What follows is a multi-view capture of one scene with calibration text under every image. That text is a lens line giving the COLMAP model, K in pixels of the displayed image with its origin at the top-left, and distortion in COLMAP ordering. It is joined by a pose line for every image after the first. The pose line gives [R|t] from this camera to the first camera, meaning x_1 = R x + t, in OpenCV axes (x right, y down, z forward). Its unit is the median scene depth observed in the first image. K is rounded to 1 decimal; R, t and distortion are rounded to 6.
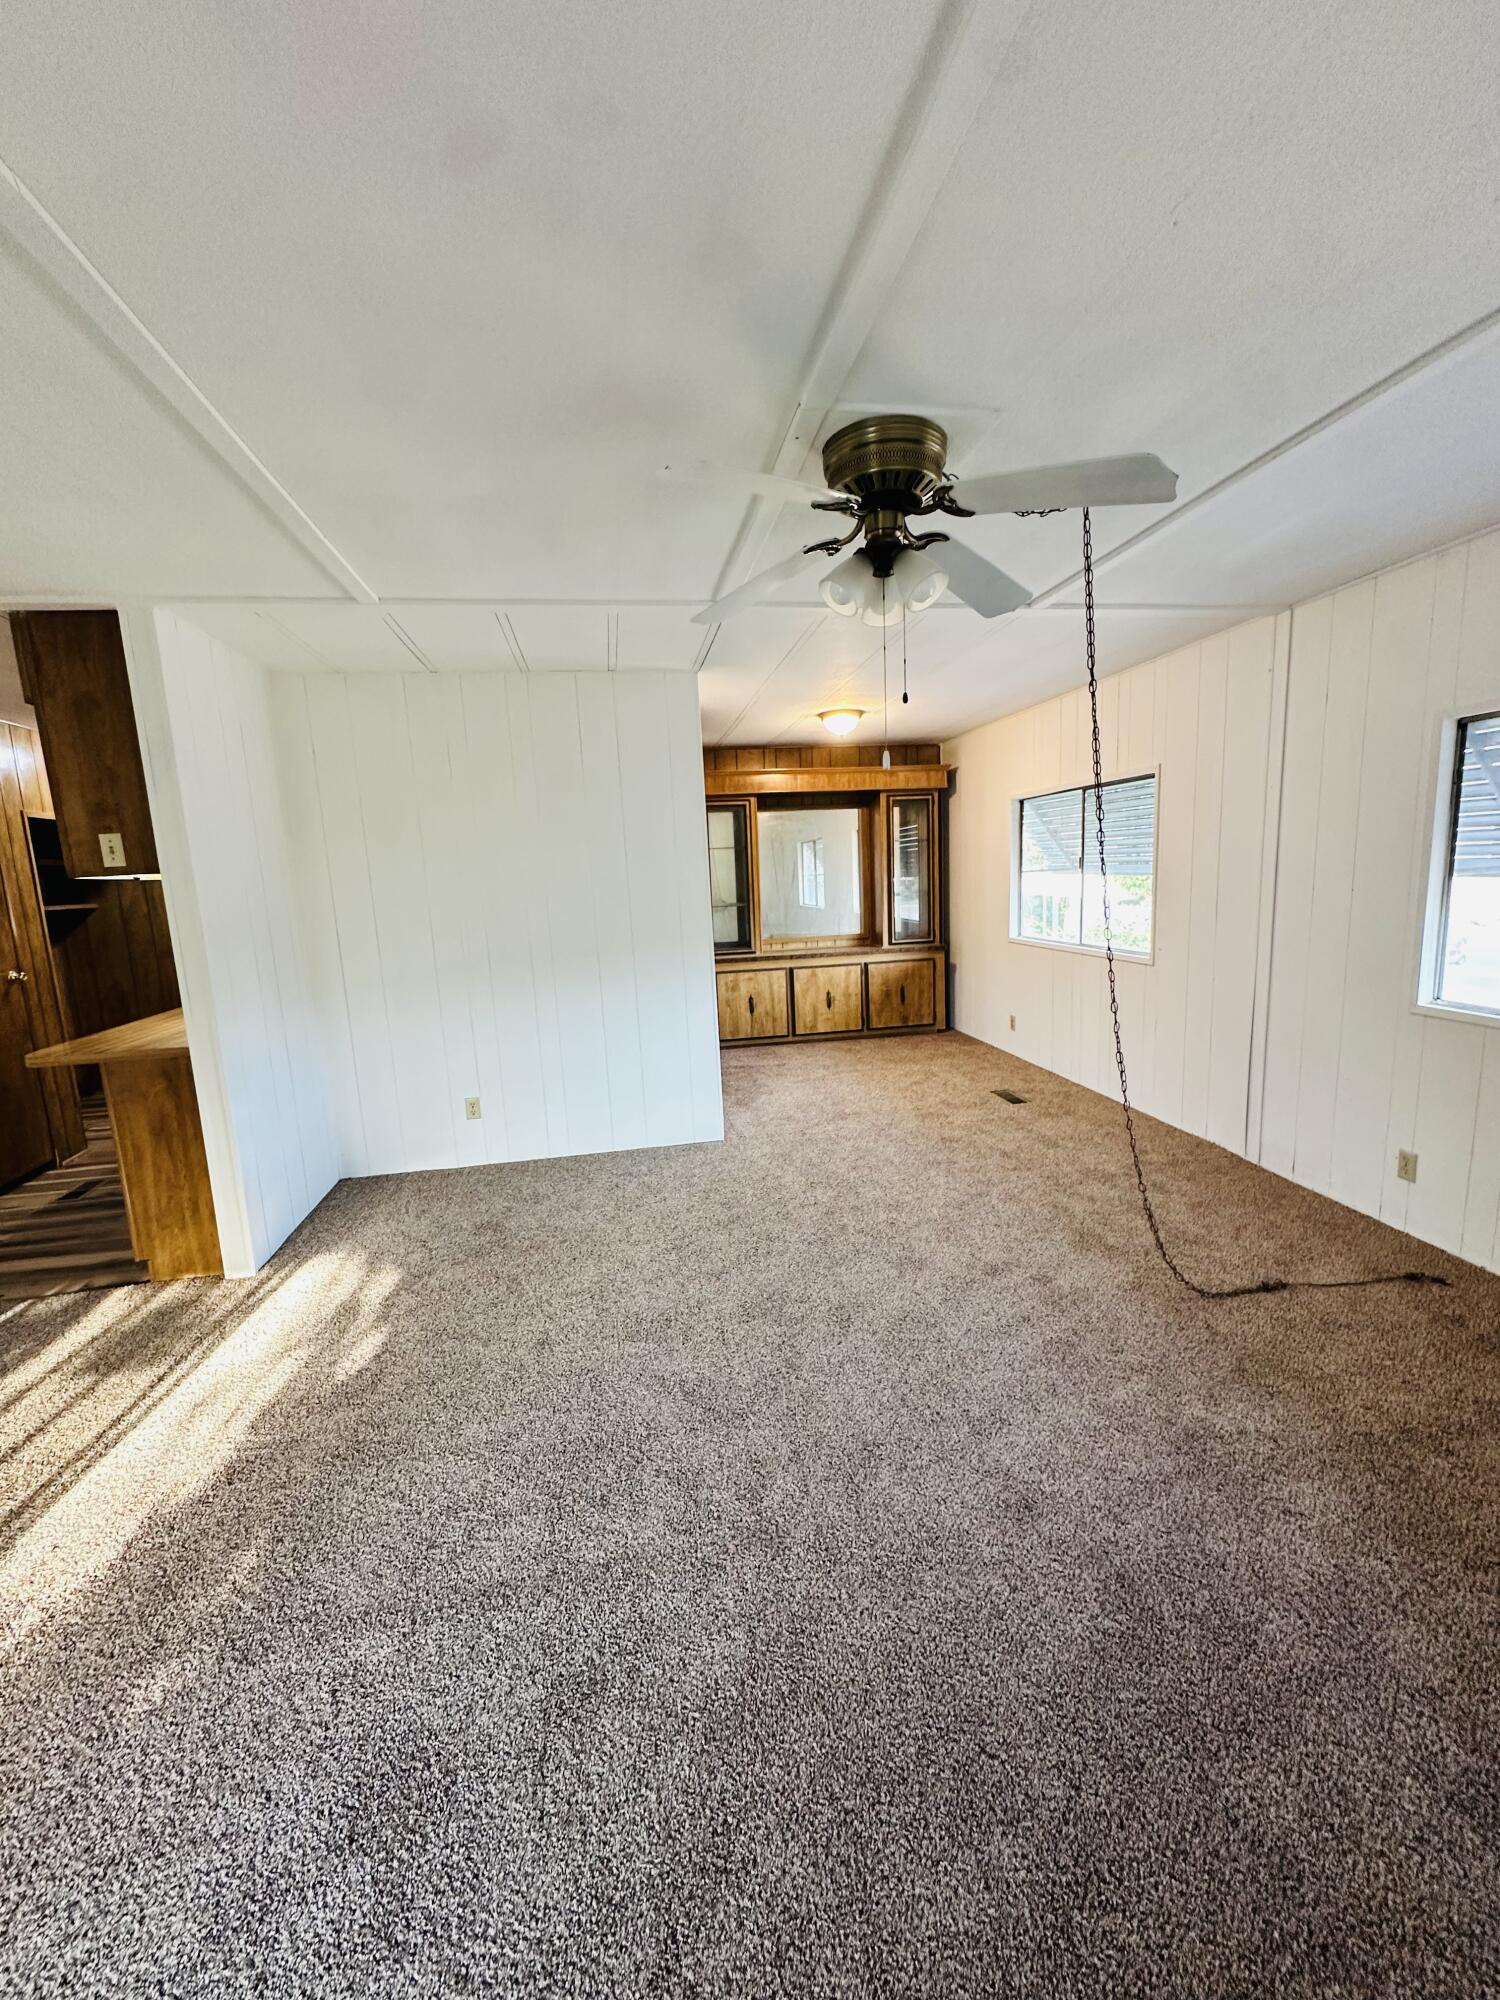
lens RADIAL K [[802.1, 0, 753.0], [0, 802.1, 999.9], [0, 0, 1]] dist [-0.003267, -0.000742]
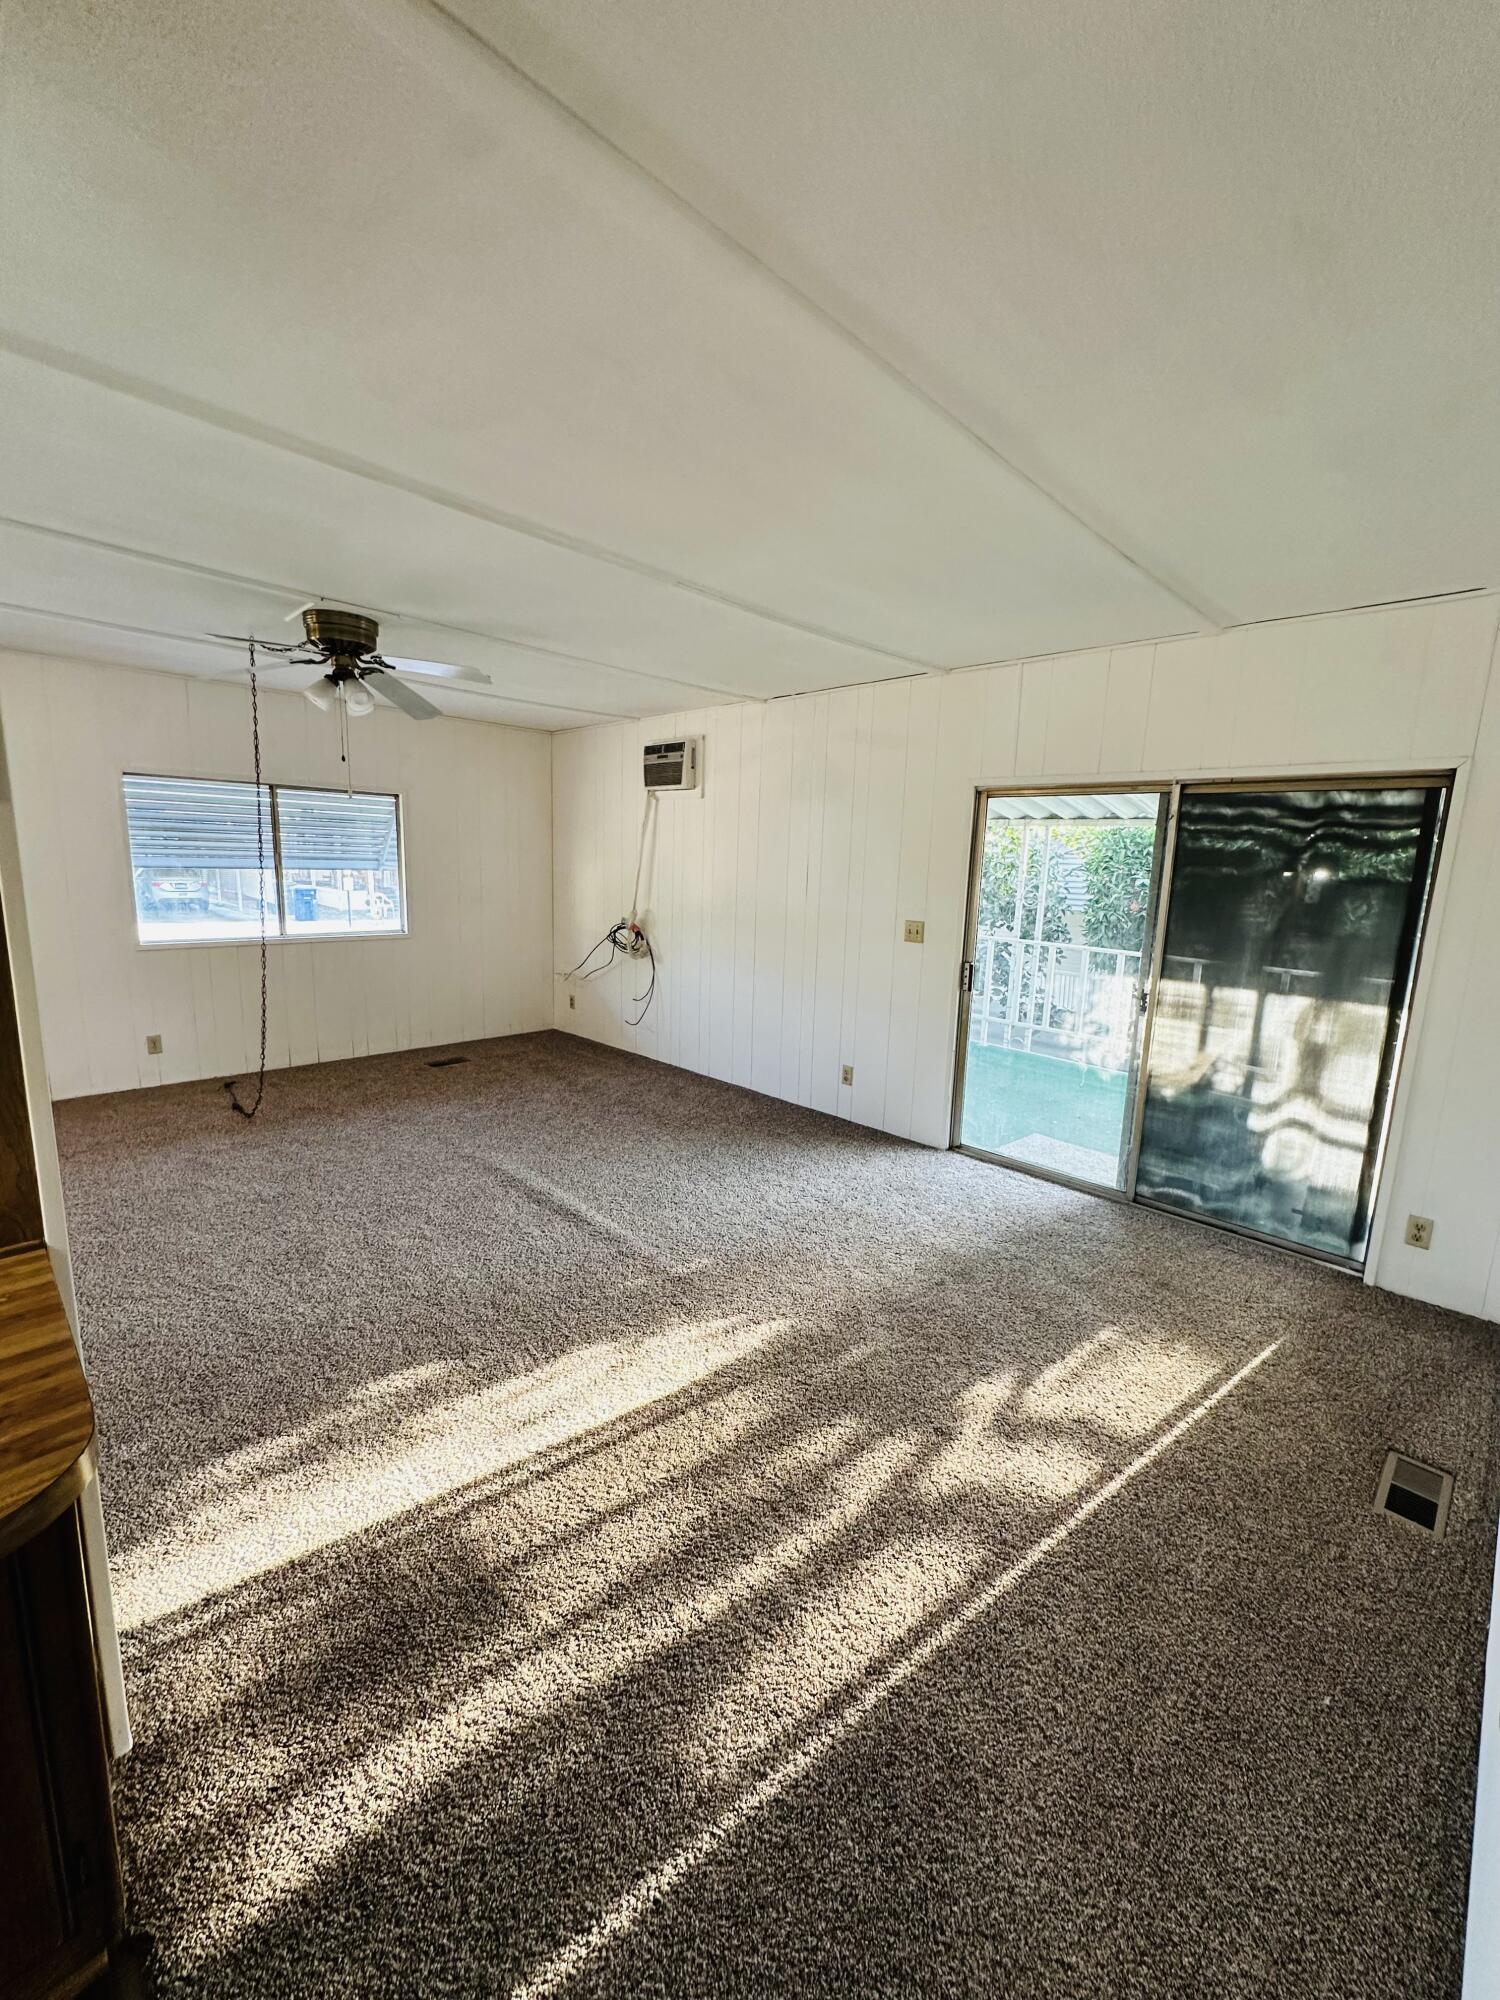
lens RADIAL K [[802.1, 0, 753.0], [0, 802.1, 999.9], [0, 0, 1]] dist [-0.003267, -0.000742]
pose [[-0.585866, -0.118438, 0.801707, -1.201297], [0.126605, 0.963740, 0.234895, -0.109025], [-0.800458, 0.239117, -0.549628, 0.909135]]
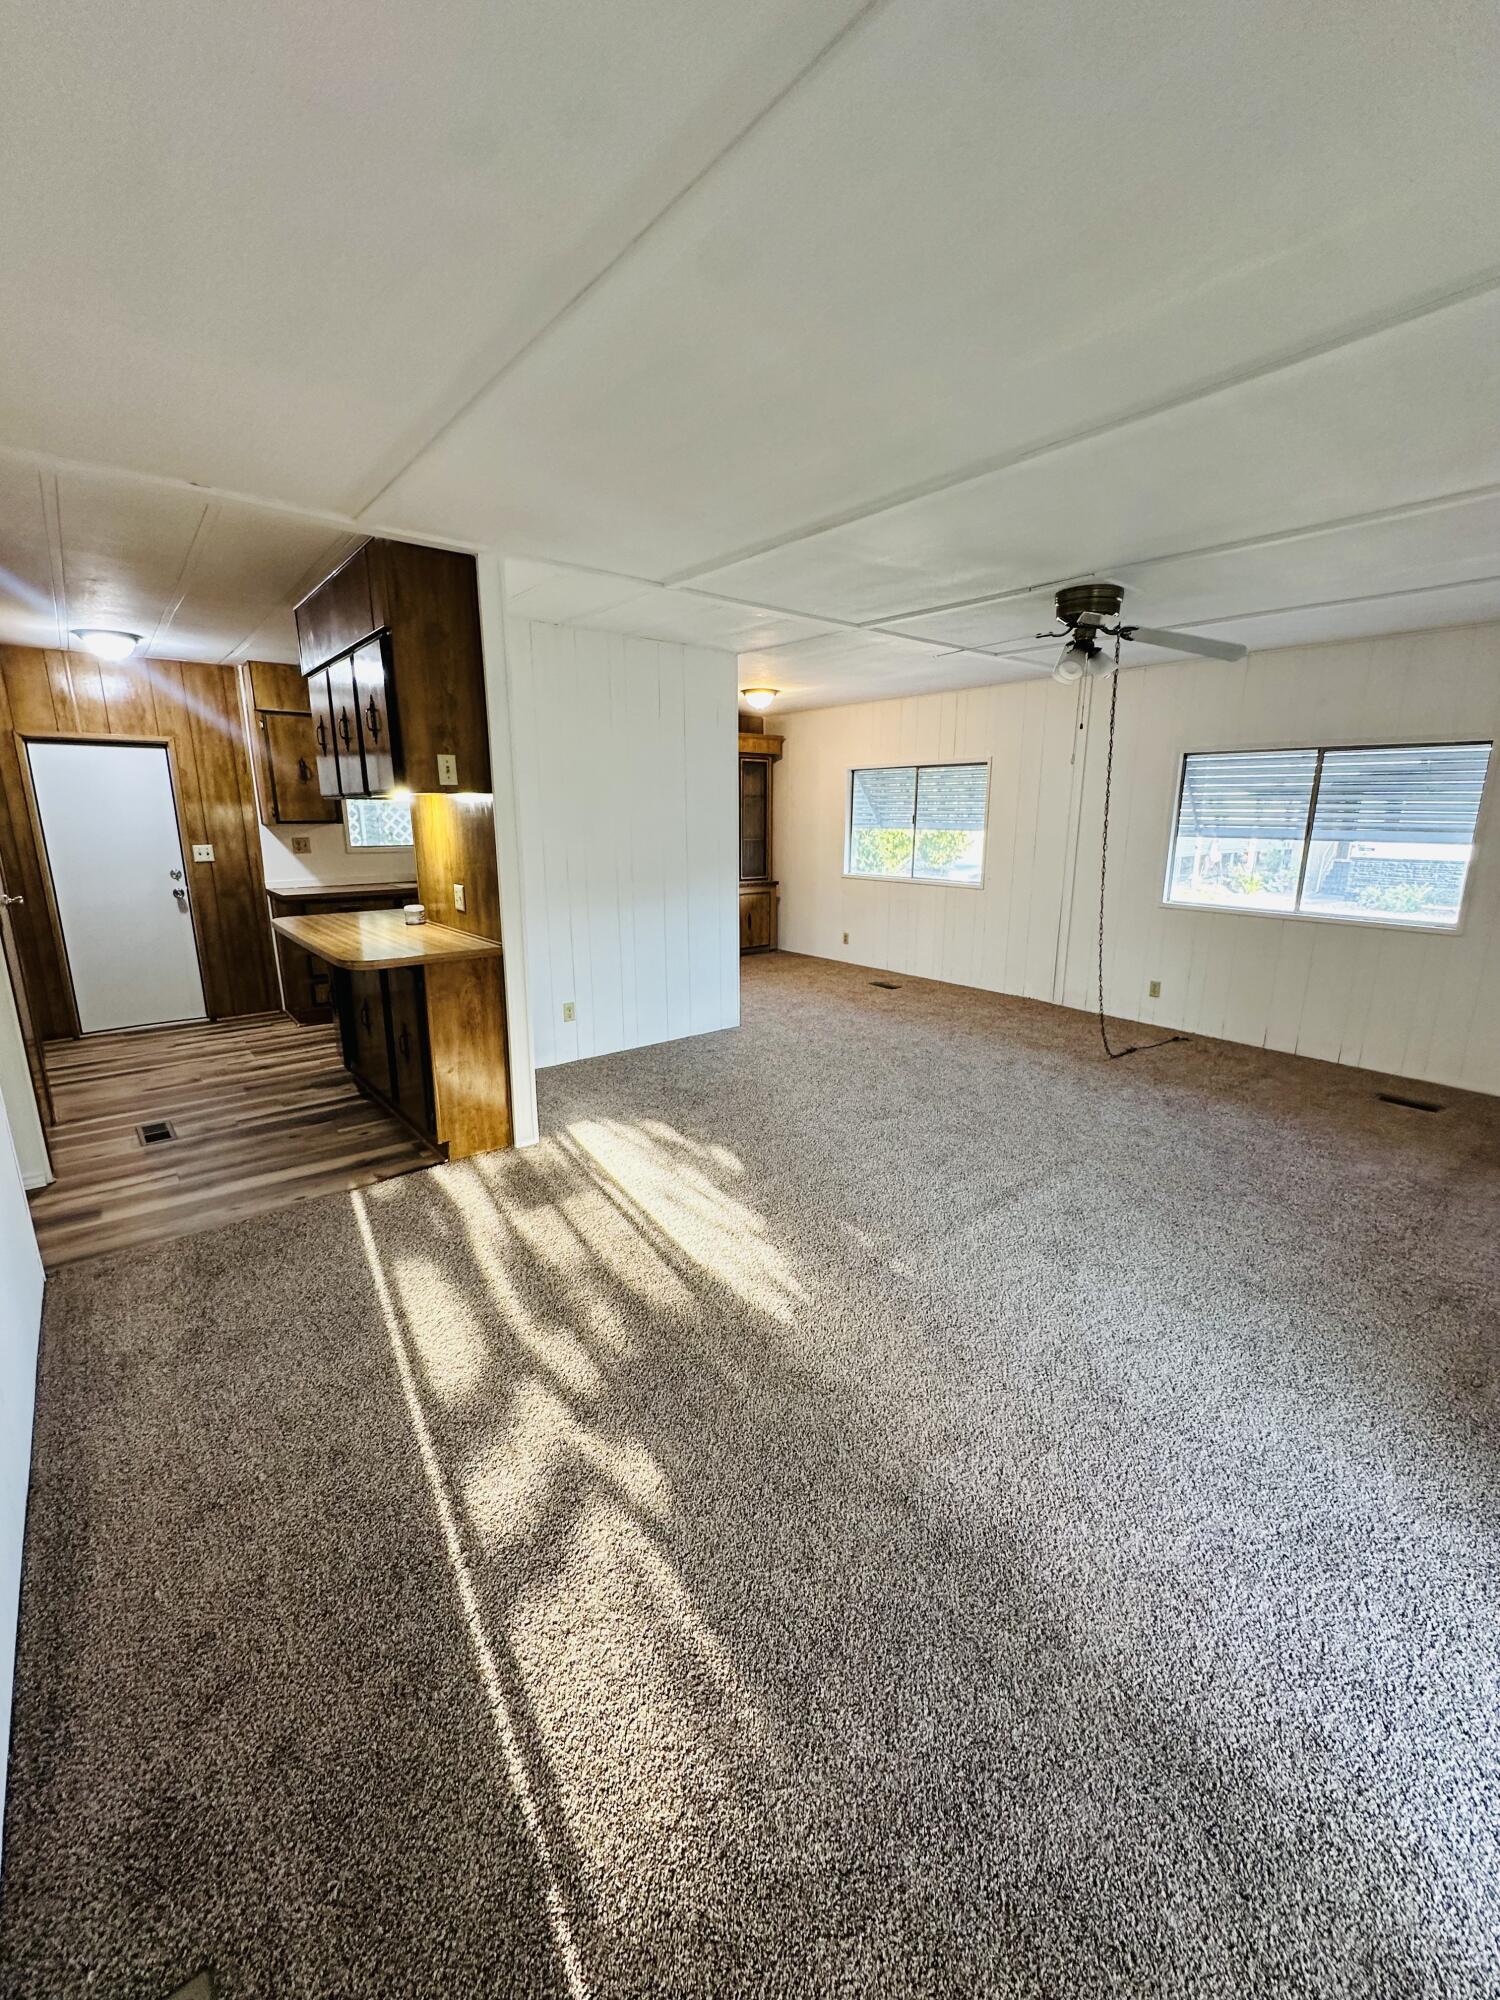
lens RADIAL K [[802.1, 0, 753.0], [0, 802.1, 999.9], [0, 0, 1]] dist [-0.003267, -0.000742]
pose [[0.868724, -0.066335, 0.490834, -0.955083], [0.038232, 0.997015, 0.067078, 0.070445], [-0.493818, -0.039507, 0.868667, -0.182775]]
